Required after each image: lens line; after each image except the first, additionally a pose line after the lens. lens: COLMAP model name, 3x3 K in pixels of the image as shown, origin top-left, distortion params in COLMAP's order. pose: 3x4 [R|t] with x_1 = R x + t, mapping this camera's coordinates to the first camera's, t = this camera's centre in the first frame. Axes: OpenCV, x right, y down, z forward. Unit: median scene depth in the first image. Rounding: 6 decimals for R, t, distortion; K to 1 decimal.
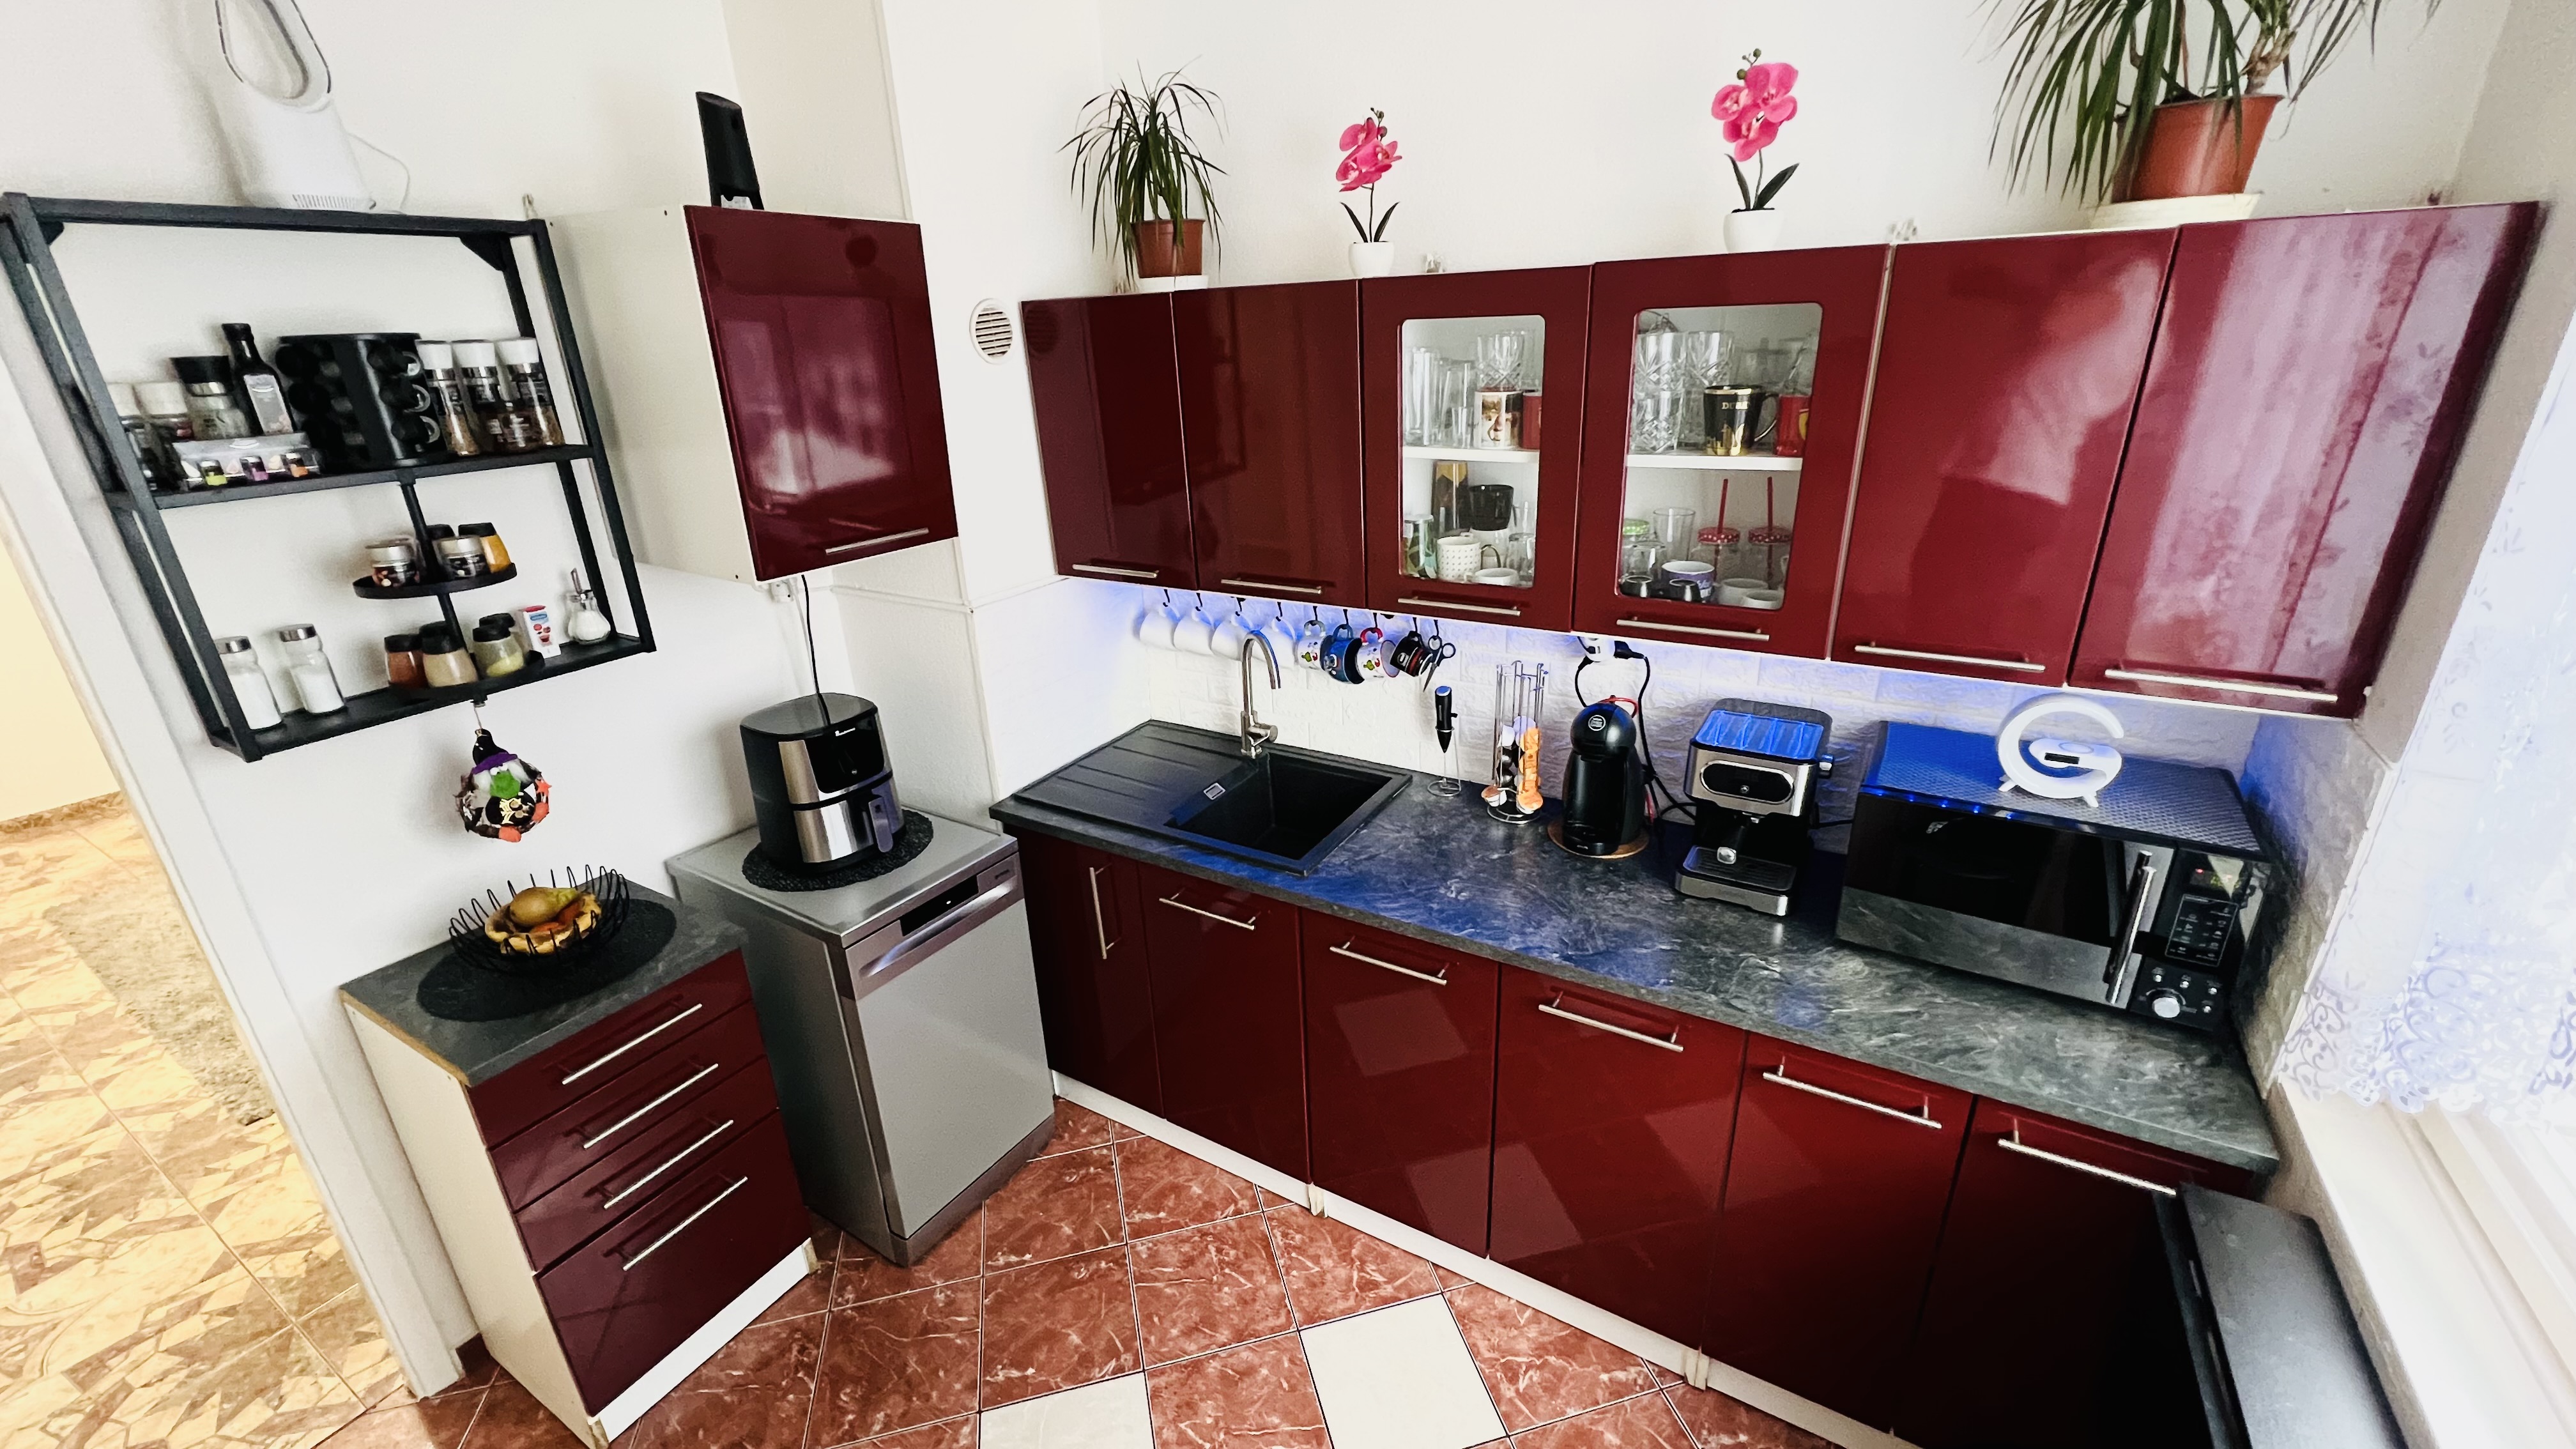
lens RADIAL K [[1033.7, 0, 1288.0], [0, 1033.7, 724.5], [0, 0, 1]] dist [-0.002819, -0.000813]
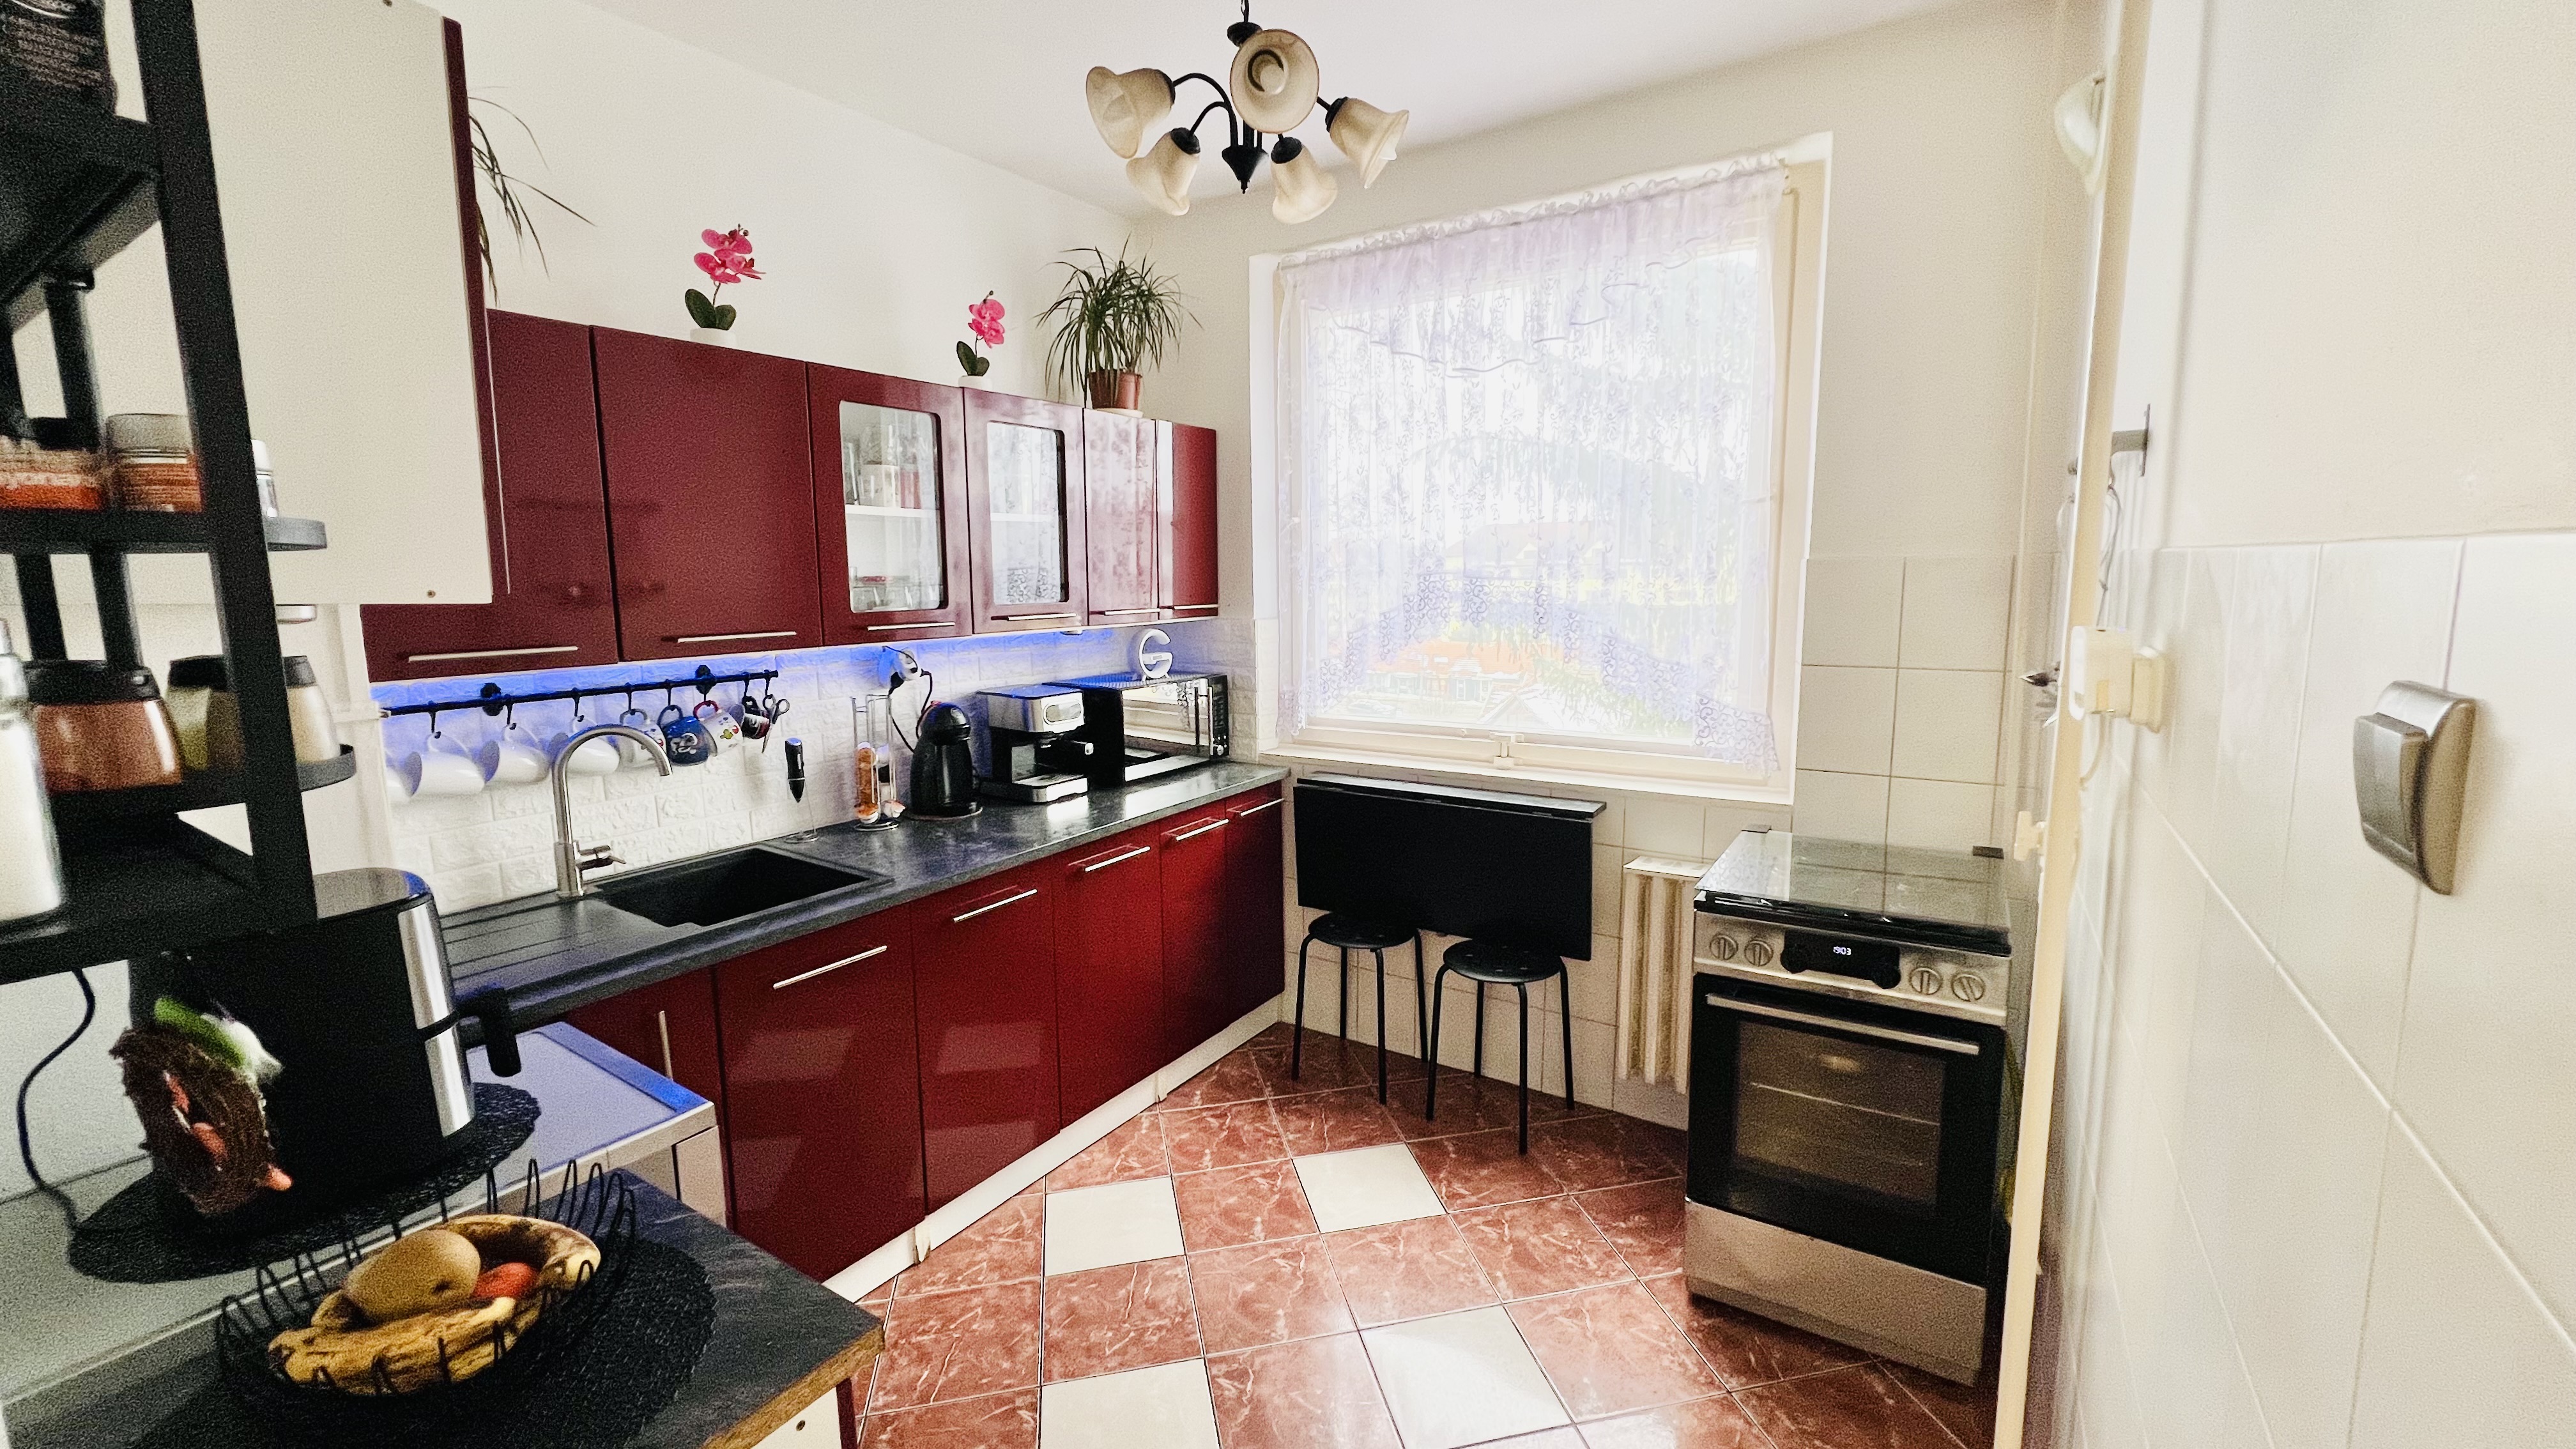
lens RADIAL K [[1028.7, 0, 1288.0], [0, 1028.7, 724.5], [0, 0, 1]] dist [0.001257, -0.000225]
pose [[0.035727, -0.113856, 0.992855, -0.988204], [0.366305, 0.925837, 0.092989, 0.044219], [-0.929809, 0.360365, 0.074784, 0.472758]]
